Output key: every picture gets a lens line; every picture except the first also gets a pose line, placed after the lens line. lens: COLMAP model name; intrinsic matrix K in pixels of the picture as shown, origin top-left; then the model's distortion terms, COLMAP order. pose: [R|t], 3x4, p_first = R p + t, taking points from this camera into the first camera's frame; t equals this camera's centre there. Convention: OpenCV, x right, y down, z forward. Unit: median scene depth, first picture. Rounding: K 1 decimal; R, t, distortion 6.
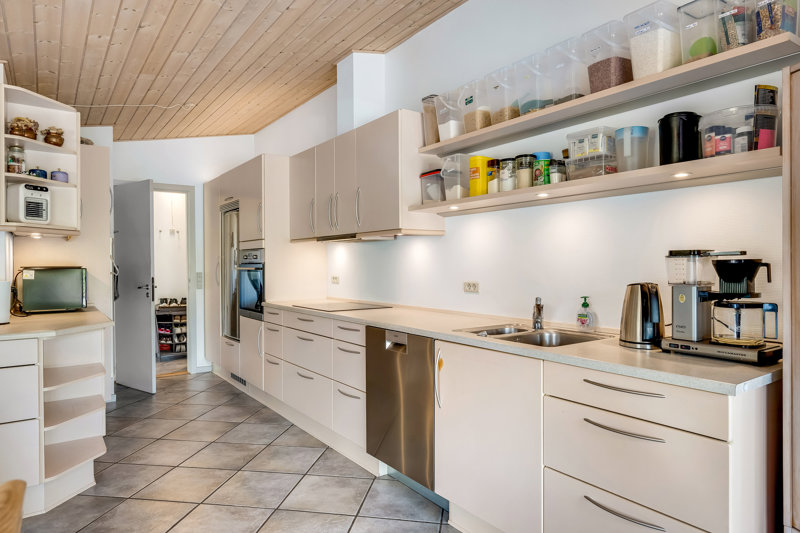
lens RADIAL K [[493.5, 0, 399.3], [0, 493.5, 266.2], [0, 0, 1]] dist [-0.003156, 0.003697]
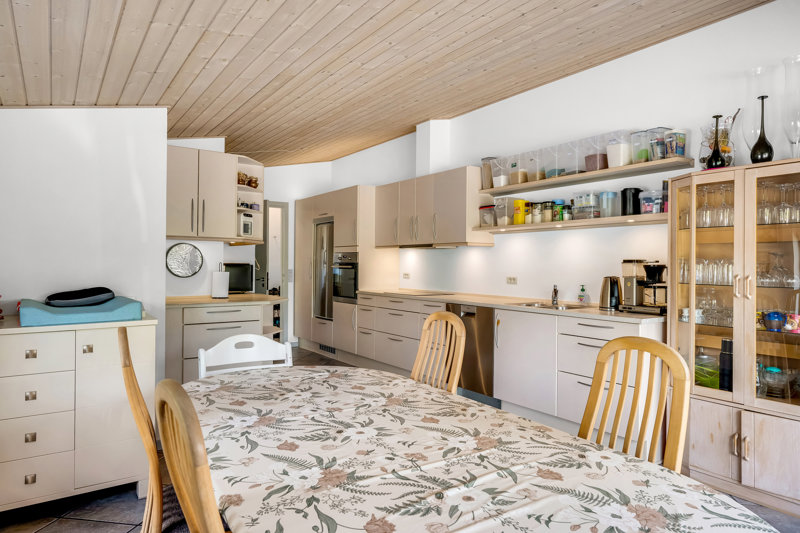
lens RADIAL K [[507.6, 0, 400.7], [0, 507.6, 265.7], [0, 0, 1]] dist [-0.002780, -0.002010]
pose [[0.999782, 0.013981, -0.015484, -0.215502], [-0.014032, 0.999896, -0.003244, 0.007588], [0.015437, 0.003461, 0.999875, -0.724687]]
